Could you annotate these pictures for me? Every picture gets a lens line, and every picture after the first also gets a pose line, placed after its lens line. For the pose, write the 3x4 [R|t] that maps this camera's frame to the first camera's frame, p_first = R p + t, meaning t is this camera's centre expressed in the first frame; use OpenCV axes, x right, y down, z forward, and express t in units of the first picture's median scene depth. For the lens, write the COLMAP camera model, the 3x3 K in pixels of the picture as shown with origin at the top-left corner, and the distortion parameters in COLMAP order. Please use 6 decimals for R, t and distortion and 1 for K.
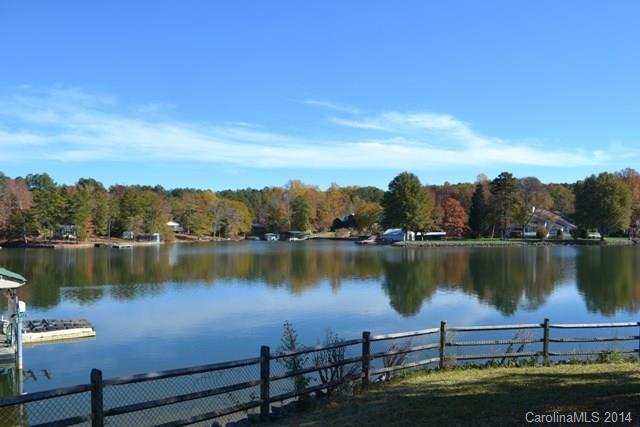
lens RADIAL K [[512.5, 0, 316.9], [0, 512.5, 212.8], [0, 0, 1]] dist [-0.076704, 0.002373]
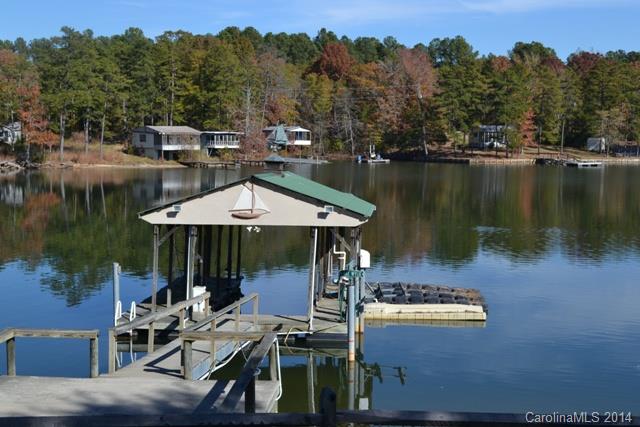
lens RADIAL K [[944.1, 0, 318.8], [0, 944.1, 213.6], [0, 0, 1]] dist [-0.007653, 0.000000]
pose [[0.796635, 0.064648, -0.600994, 0.005839], [0.005646, 0.993425, 0.114345, 0.000276], [0.604434, -0.094484, 0.791032, 0.007922]]
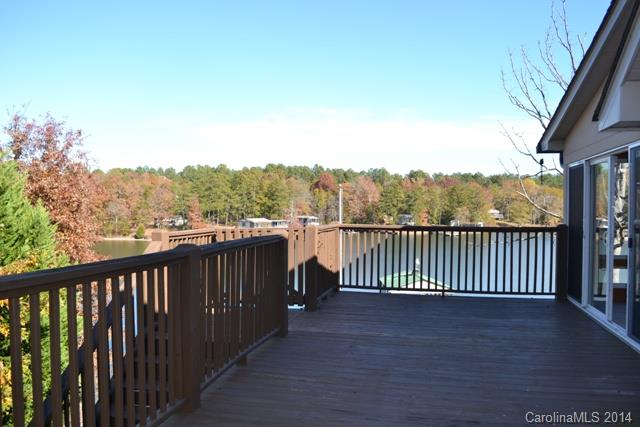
lens RADIAL K [[512.5, 0, 318.8], [0, 512.5, 212.9], [0, 0, 1]] dist [-0.076704, 0.002373]
pose [[0.829306, 0.017326, -0.558526, 0.012108], [0.007513, 0.999083, 0.042148, -0.032892], [0.558744, -0.039150, 0.828415, -0.126608]]
